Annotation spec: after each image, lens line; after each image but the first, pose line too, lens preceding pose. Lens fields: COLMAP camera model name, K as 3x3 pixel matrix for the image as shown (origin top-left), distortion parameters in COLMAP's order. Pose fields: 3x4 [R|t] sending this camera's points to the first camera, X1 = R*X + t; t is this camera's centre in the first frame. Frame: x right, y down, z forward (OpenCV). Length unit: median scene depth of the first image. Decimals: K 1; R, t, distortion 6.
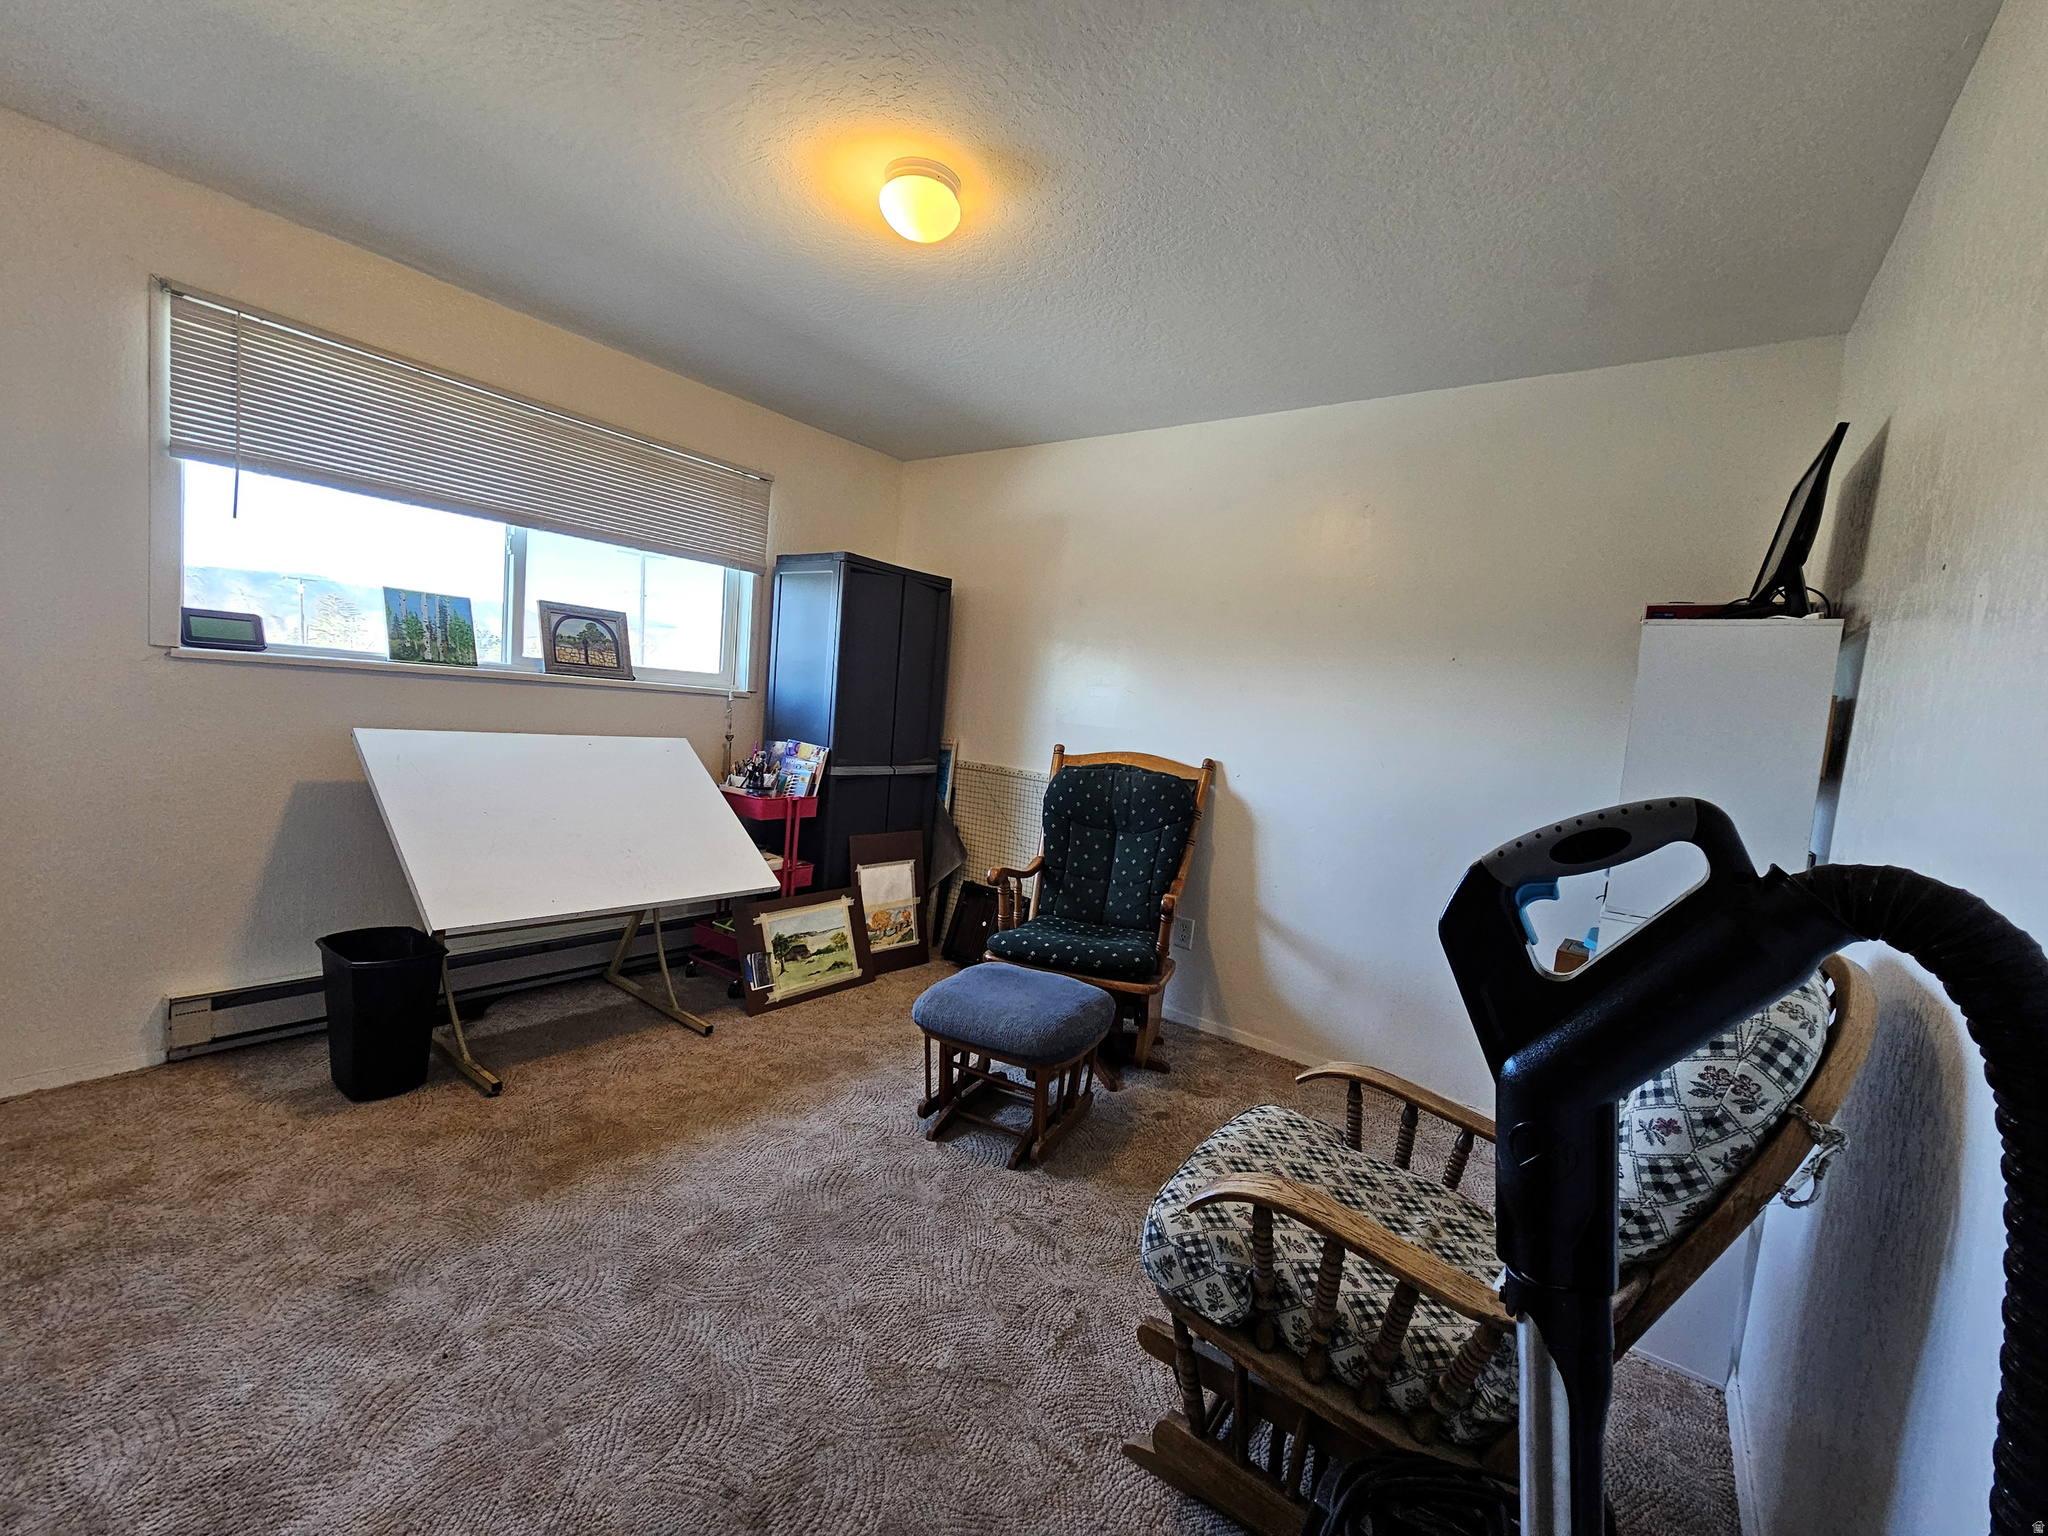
lens RADIAL K [[830.2, 0, 1025.1], [0, 830.2, 770.8], [0, 0, 1]] dist [0.000615, 0.000933]
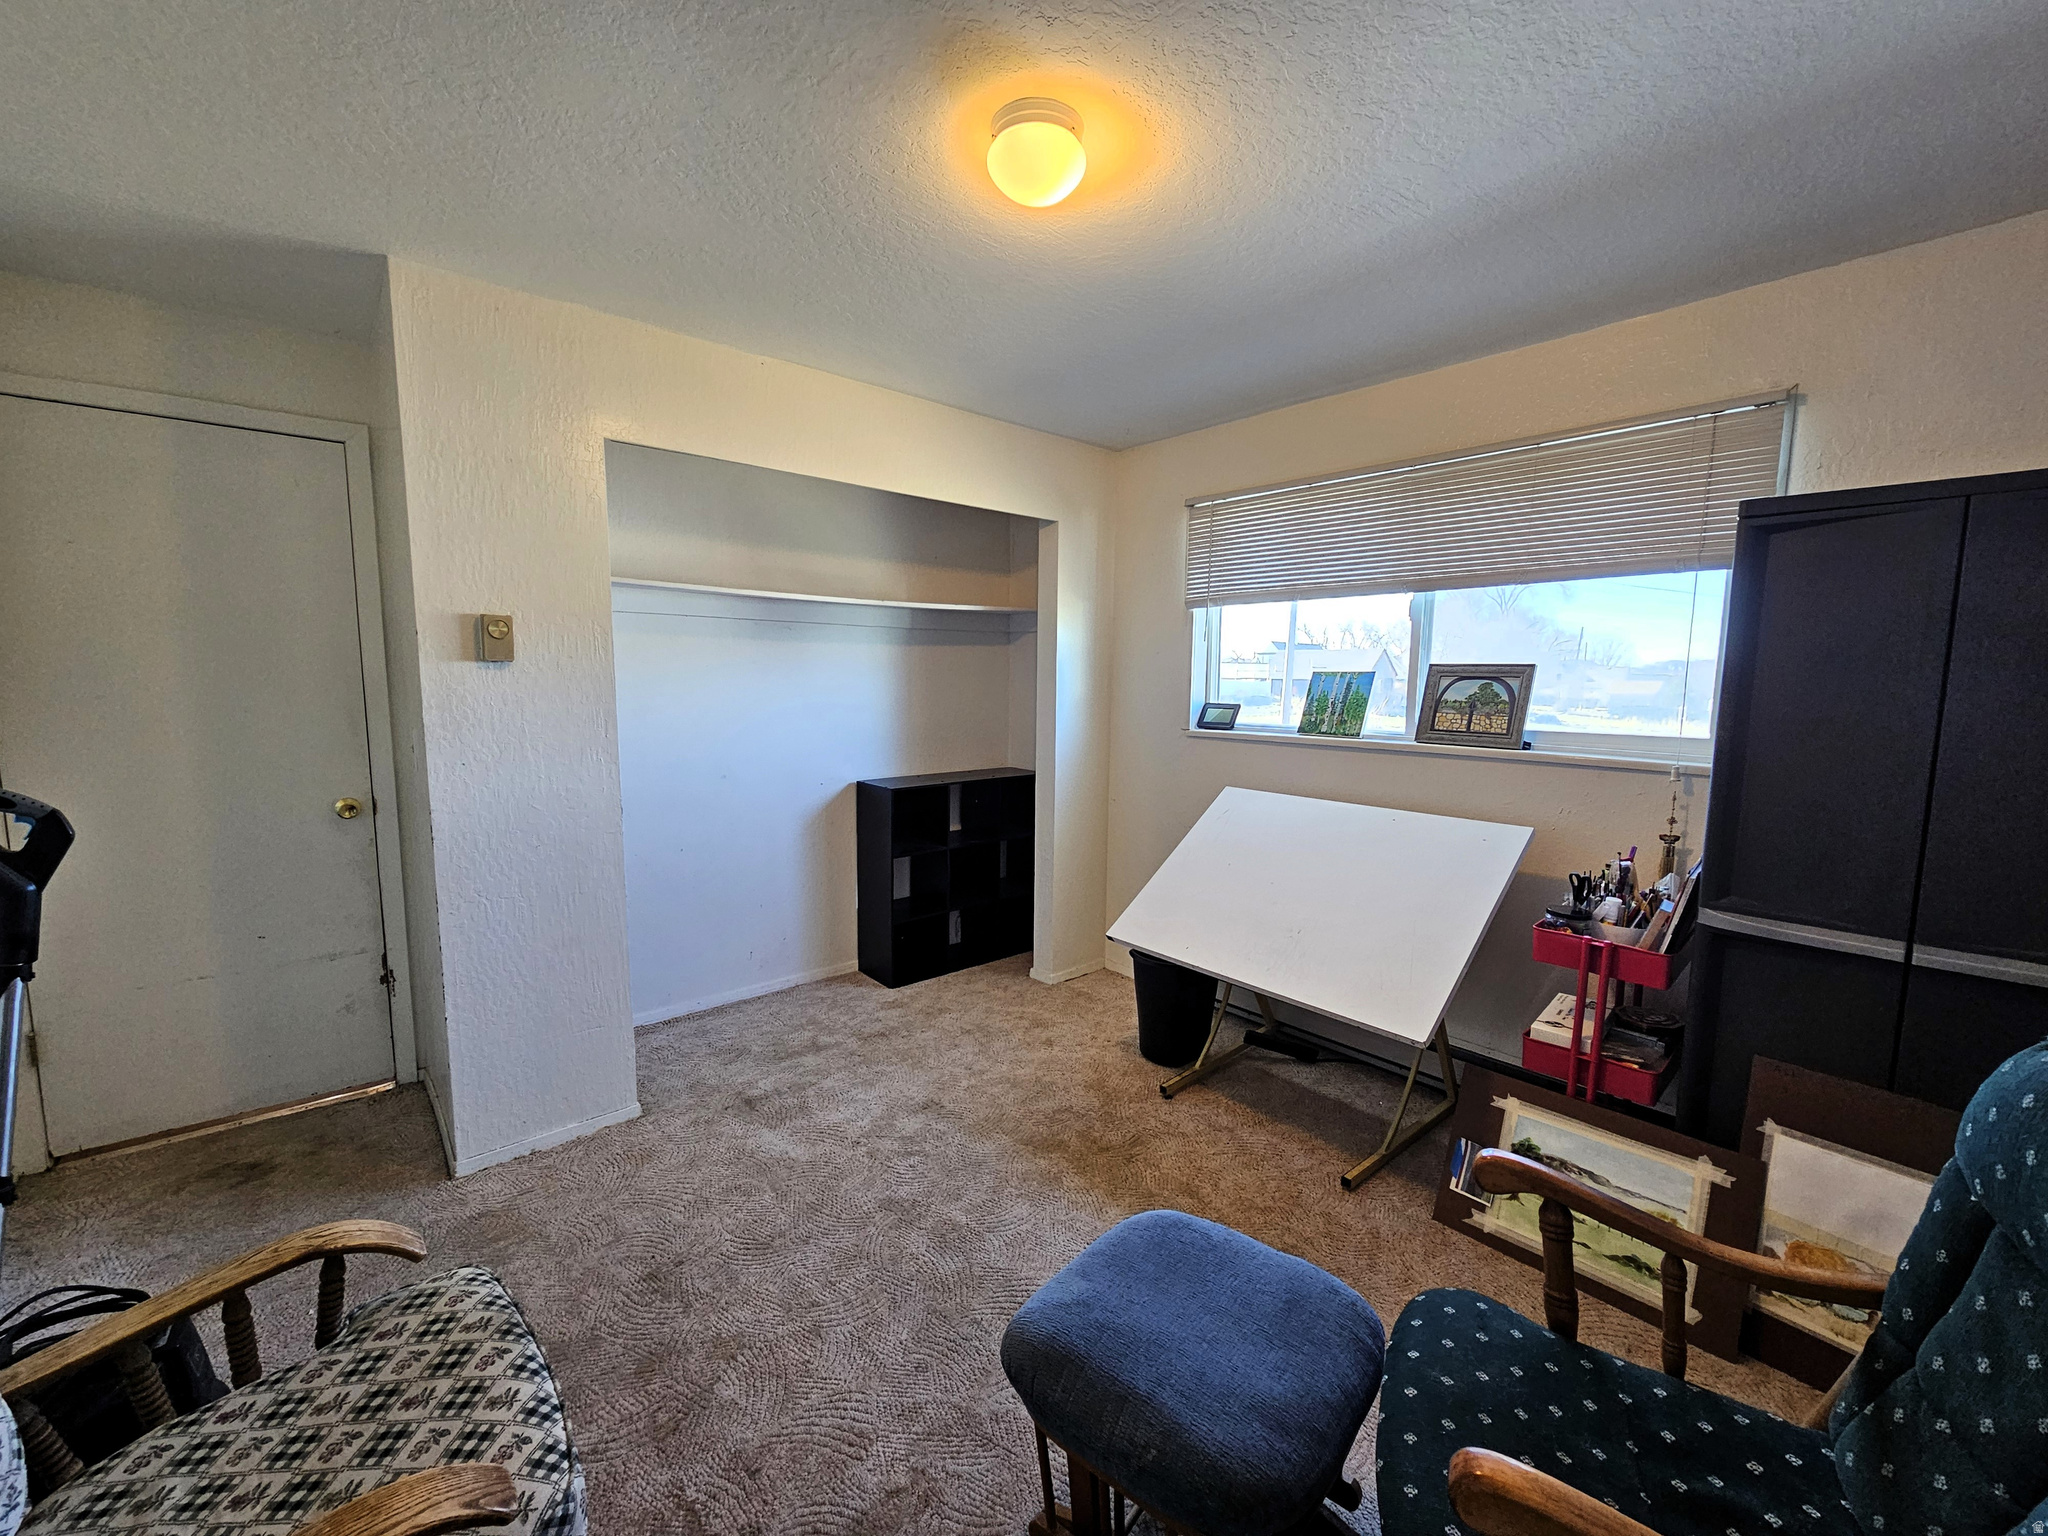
lens RADIAL K [[830.2, 0, 1025.3], [0, 830.2, 774.1], [0, 0, 1]] dist [0.000615, 0.000933]
pose [[-0.191226, 0.023908, -0.981255, 0.430690], [-0.107254, 0.993208, 0.045101, -0.077743], [0.975669, 0.113868, -0.187363, 0.758578]]
